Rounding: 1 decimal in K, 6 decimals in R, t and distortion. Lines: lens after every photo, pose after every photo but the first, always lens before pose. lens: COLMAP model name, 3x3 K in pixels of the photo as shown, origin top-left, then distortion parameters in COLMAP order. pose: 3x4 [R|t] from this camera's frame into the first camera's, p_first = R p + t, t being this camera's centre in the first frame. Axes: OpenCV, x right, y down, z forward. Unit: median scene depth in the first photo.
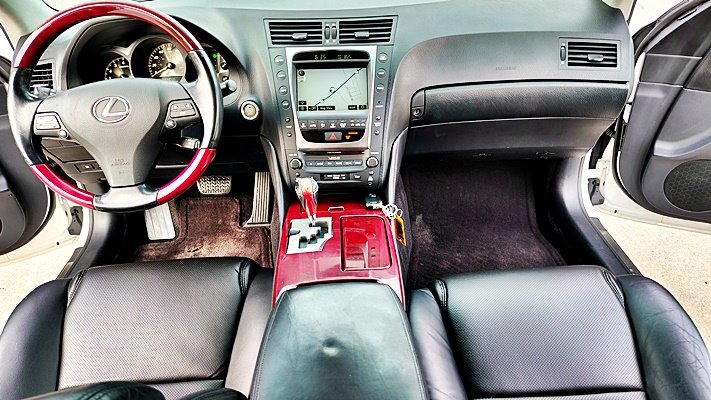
lens RADIAL K [[488.7, 0, 363.0], [0, 488.7, 201.6], [0, 0, 1]] dist [0.005134, -0.013044]
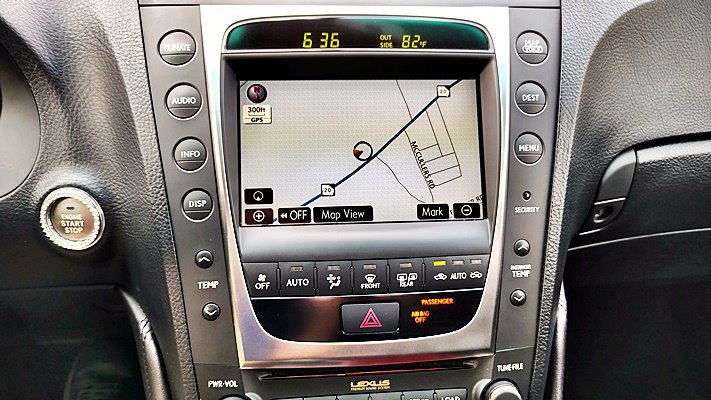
lens RADIAL K [[488.7, 0, 353.8], [0, 488.7, 194.2], [0, 0, 1]] dist [0.005134, -0.013044]
pose [[0.995180, -0.005559, 0.097904, -0.097011], [0.011619, 0.998043, -0.061438, -0.185807], [-0.097371, 0.062279, 0.993298, 0.715589]]
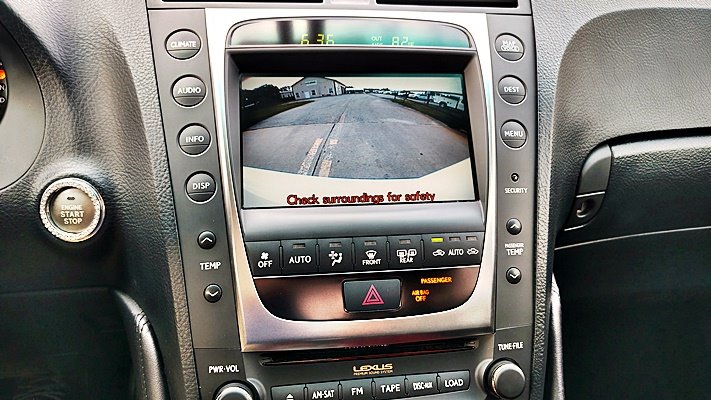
lens RADIAL K [[488.7, 0, 352.2], [0, 488.7, 198.6], [0, 0, 1]] dist [0.005134, -0.013044]
pose [[0.989225, -0.011515, 0.145950, -0.112465], [0.040286, 0.979827, -0.195744, -0.132615], [-0.140752, 0.199514, 0.969733, 0.713223]]
